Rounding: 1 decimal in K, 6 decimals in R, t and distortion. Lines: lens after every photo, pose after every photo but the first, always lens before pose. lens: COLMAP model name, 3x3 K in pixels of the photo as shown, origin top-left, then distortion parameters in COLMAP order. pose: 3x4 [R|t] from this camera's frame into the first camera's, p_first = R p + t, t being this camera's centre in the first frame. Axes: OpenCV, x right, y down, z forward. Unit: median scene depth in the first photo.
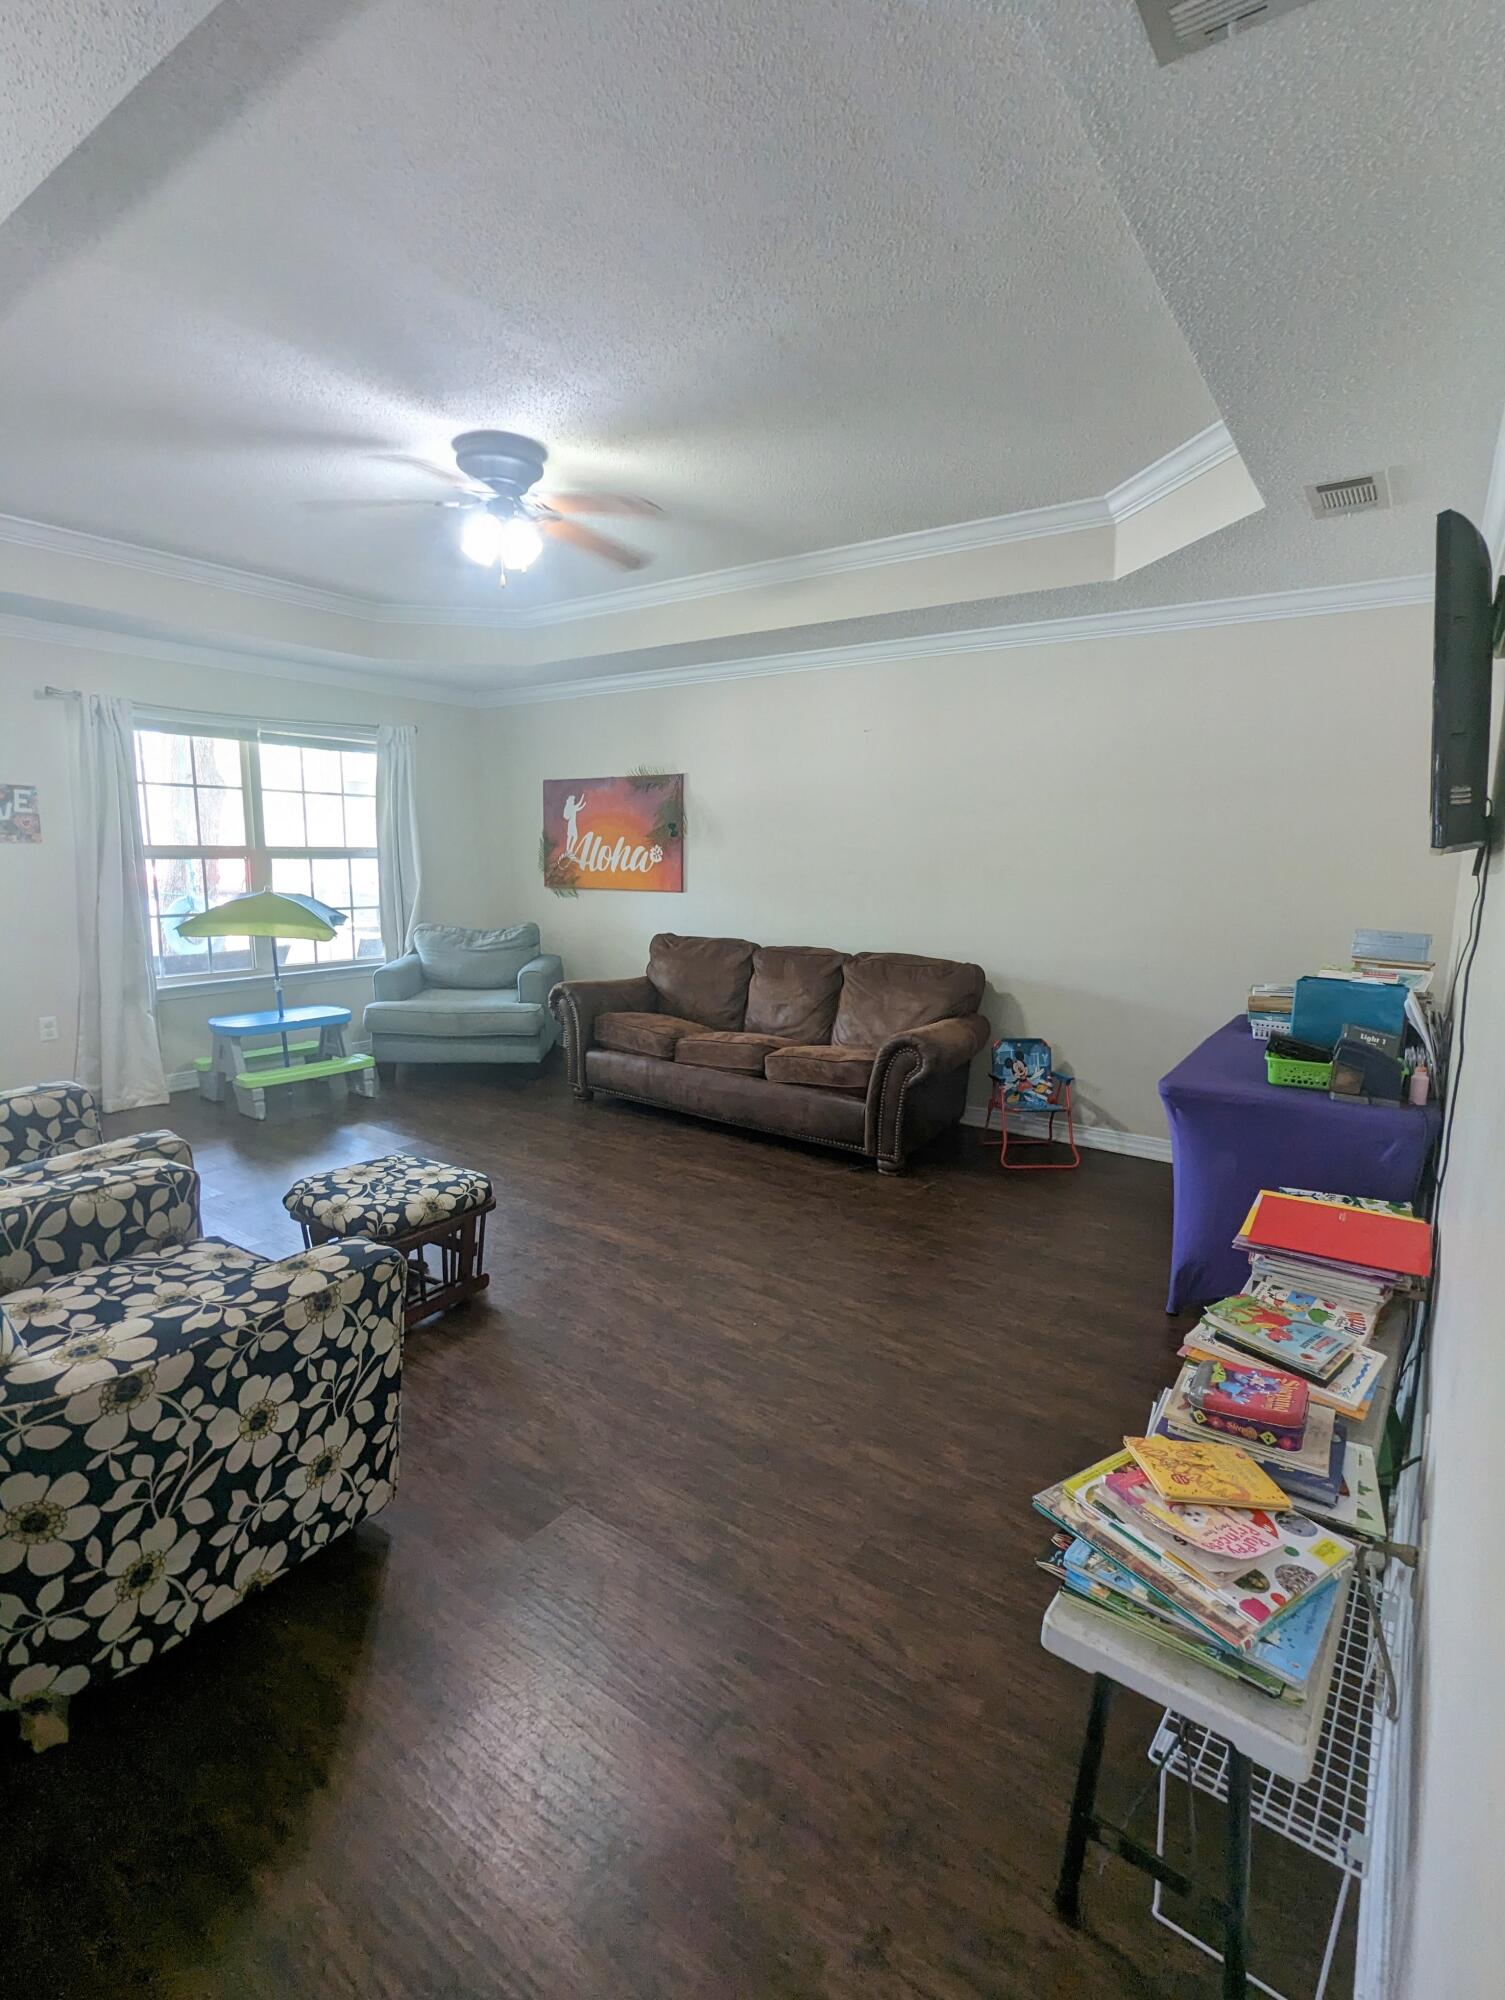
lens RADIAL K [[921.2, 0, 752.5], [0, 921.2, 1000.0], [0, 0, 1]] dist [-0.000824, -0.000025]
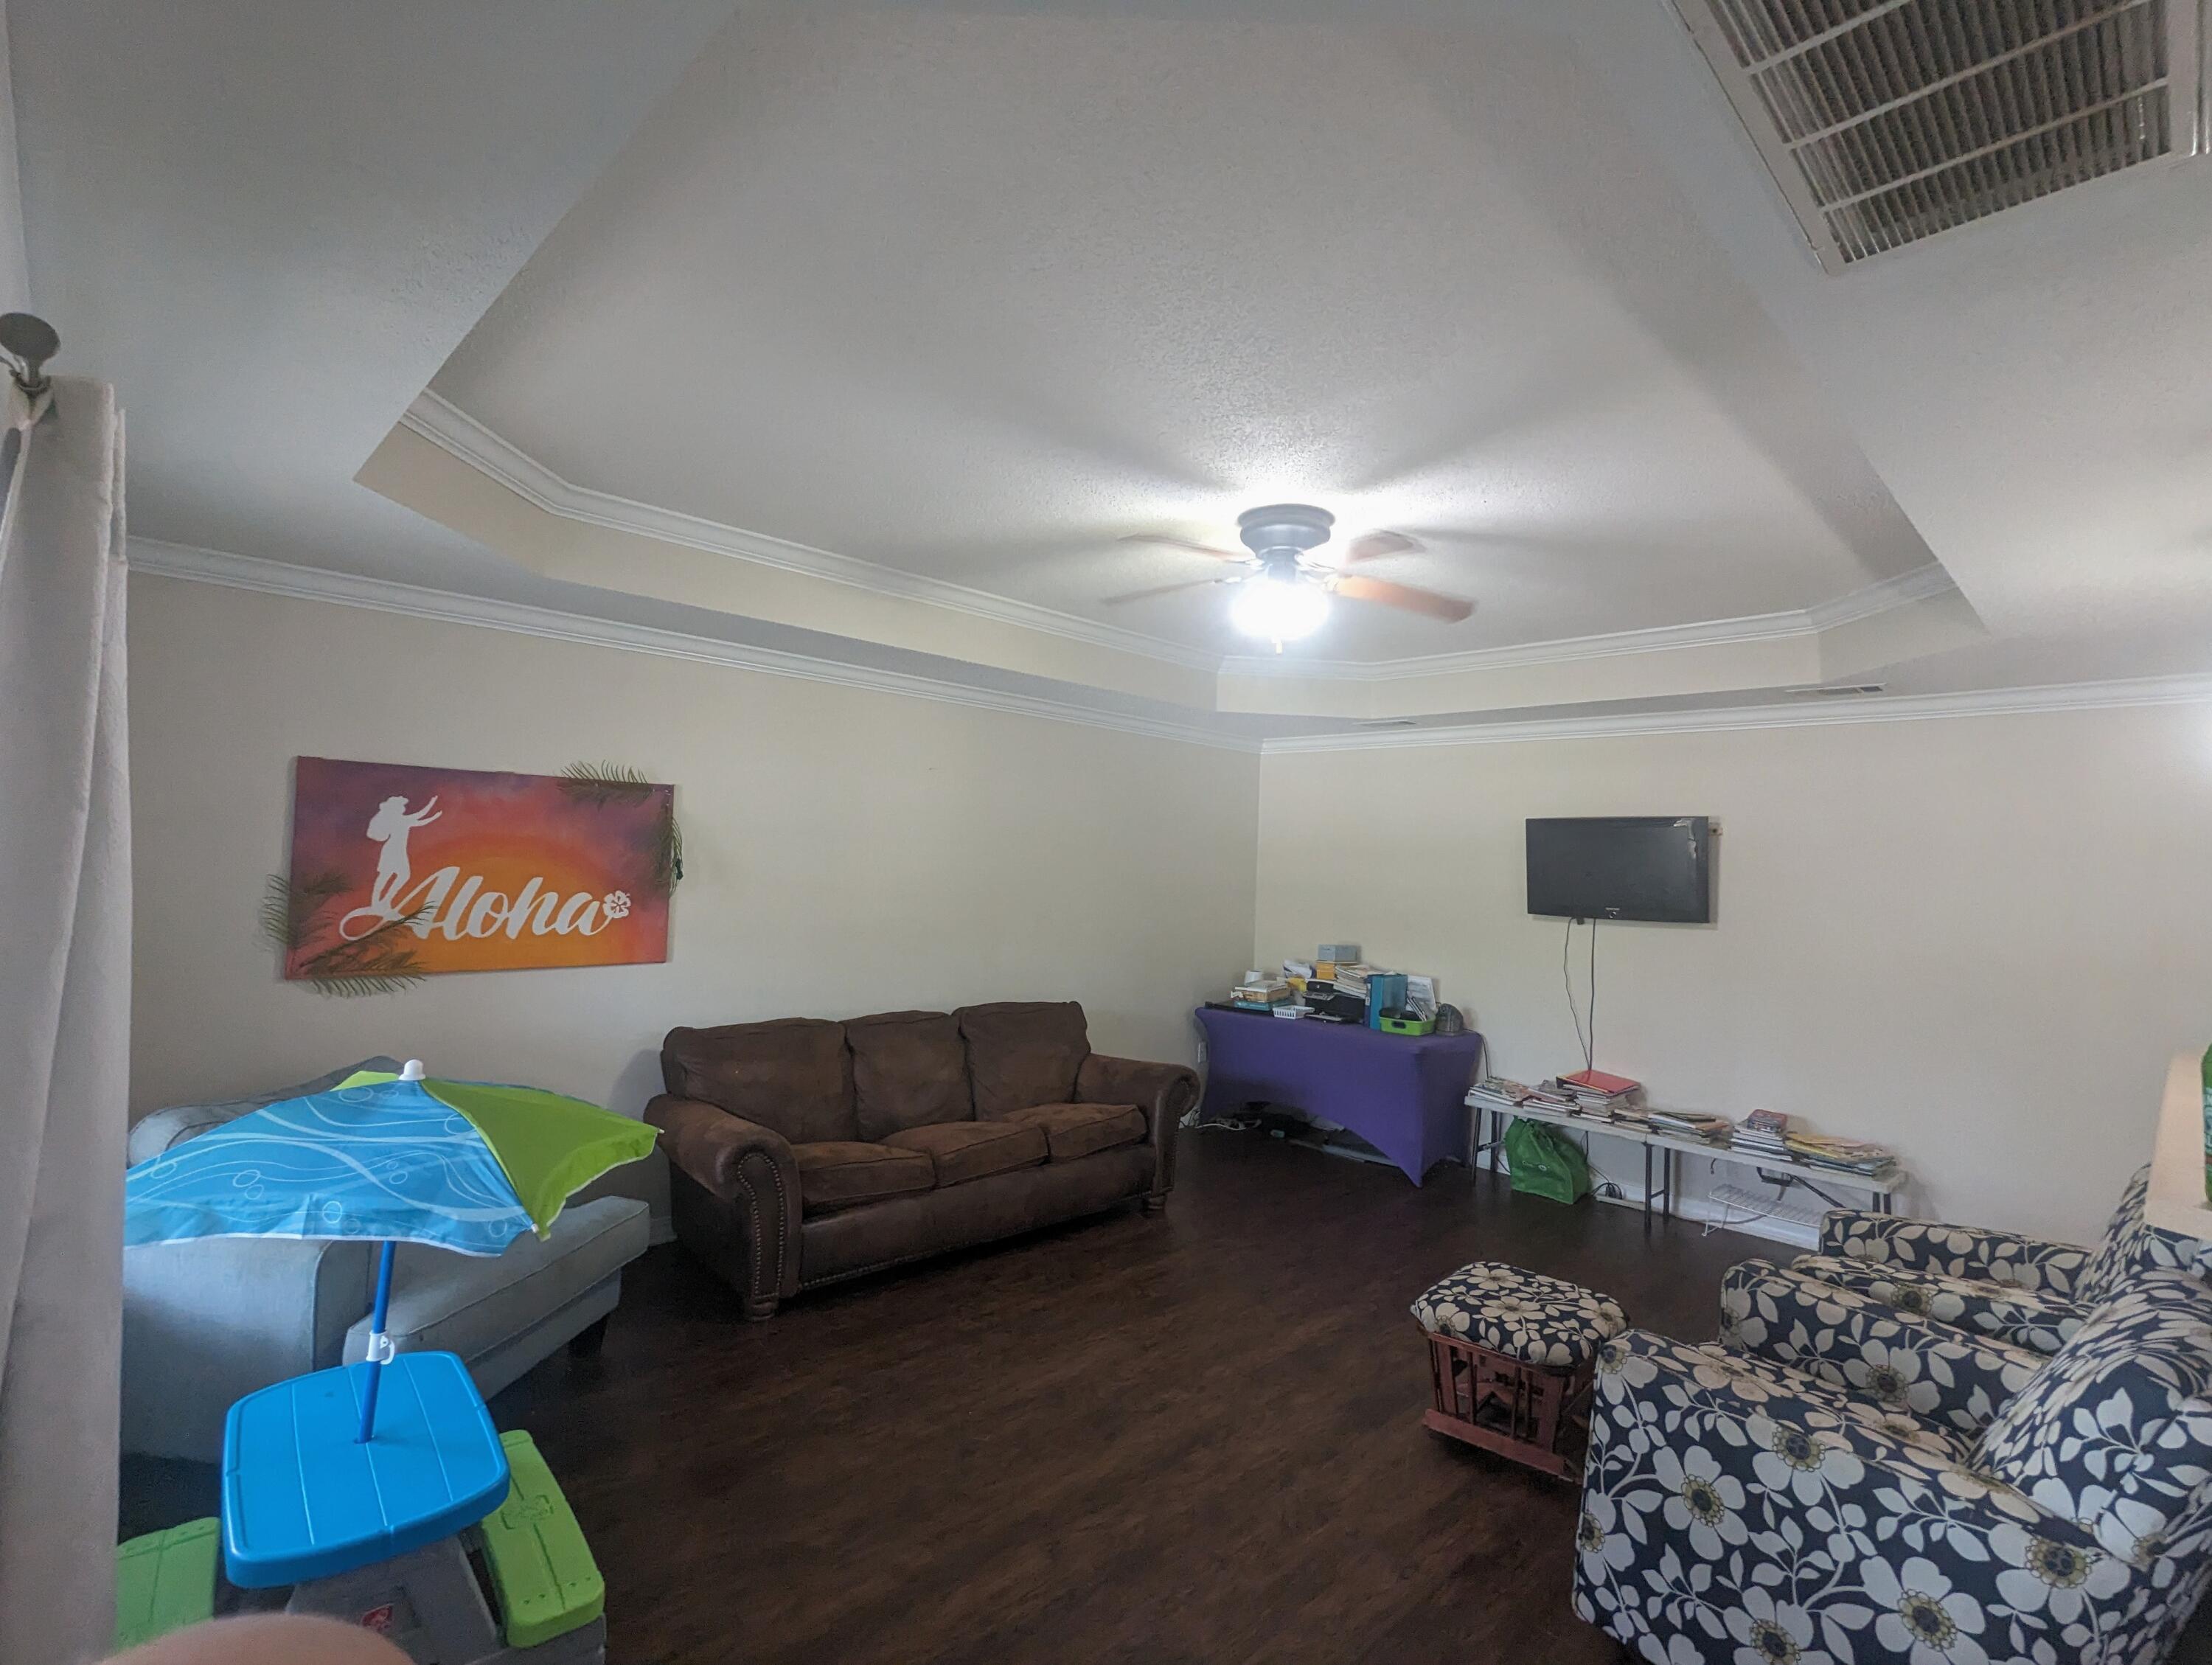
lens RADIAL K [[1018.9, 0, 1106.0], [0, 1018.9, 832.5], [0, 0, 1]] dist [-0.000824, -0.000025]
pose [[0.211704, 0.023728, 0.977046, -0.706105], [0.126811, 0.990587, -0.051534, -0.128664], [-0.969072, 0.134810, 0.206703, 0.526229]]
